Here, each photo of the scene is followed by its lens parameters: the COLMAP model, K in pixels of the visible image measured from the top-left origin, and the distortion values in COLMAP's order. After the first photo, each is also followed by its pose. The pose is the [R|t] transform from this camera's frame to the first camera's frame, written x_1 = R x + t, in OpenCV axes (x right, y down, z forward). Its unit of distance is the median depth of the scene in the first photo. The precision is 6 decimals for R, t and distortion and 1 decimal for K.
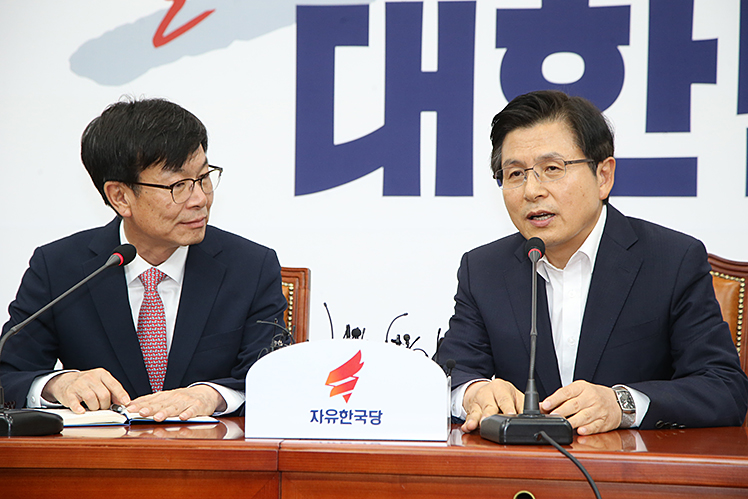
lens RADIAL K [[2132.0, 0, 374.4], [0, 2132.0, 254.8], [0, 0, 1]] dist [0.636316, 0.000000]
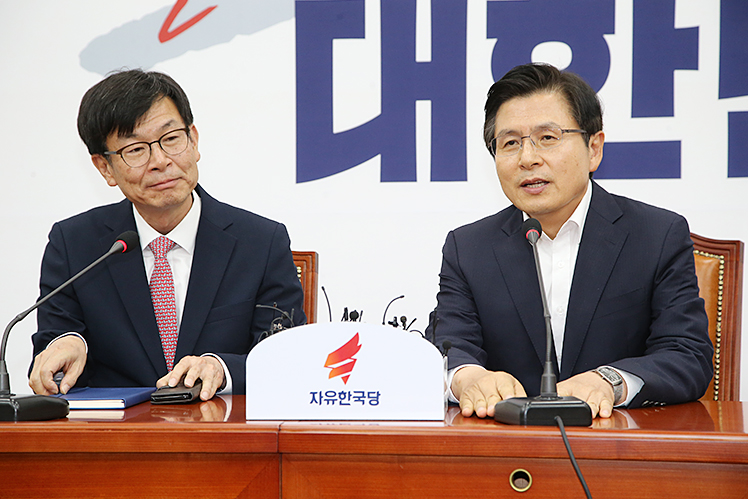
lens RADIAL K [[1948.0, 0, 376.7], [0, 1948.0, 247.9], [0, 0, 1]] dist [0.533749, 0.000000]
pose [[0.999908, -0.013529, -0.000788, 0.003610], [0.013533, 0.999894, 0.005373, -0.000668], [0.000715, -0.005383, 0.999985, 0.068486]]
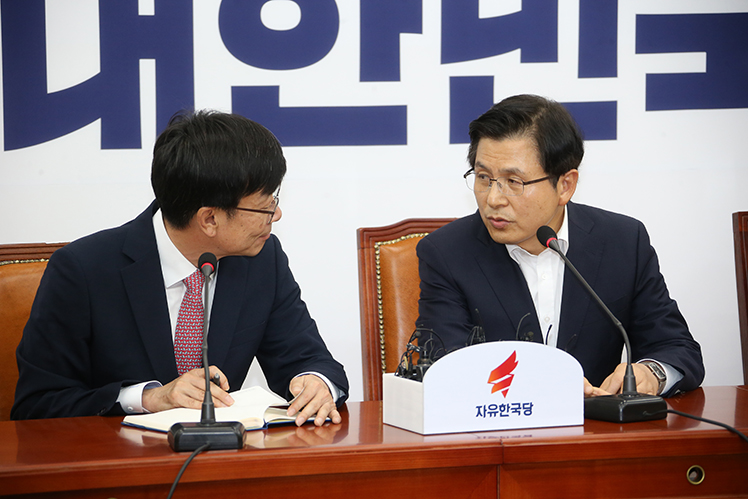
lens RADIAL K [[3103.0, 0, 352.0], [0, 3103.0, 260.4], [0, 0, 1]] dist [1.225122, 0.000000]
pose [[0.860100, -0.051708, 0.507497, -0.906209], [0.009843, 0.996346, 0.084835, -0.142039], [-0.510030, -0.067971, 0.857467, -0.359842]]
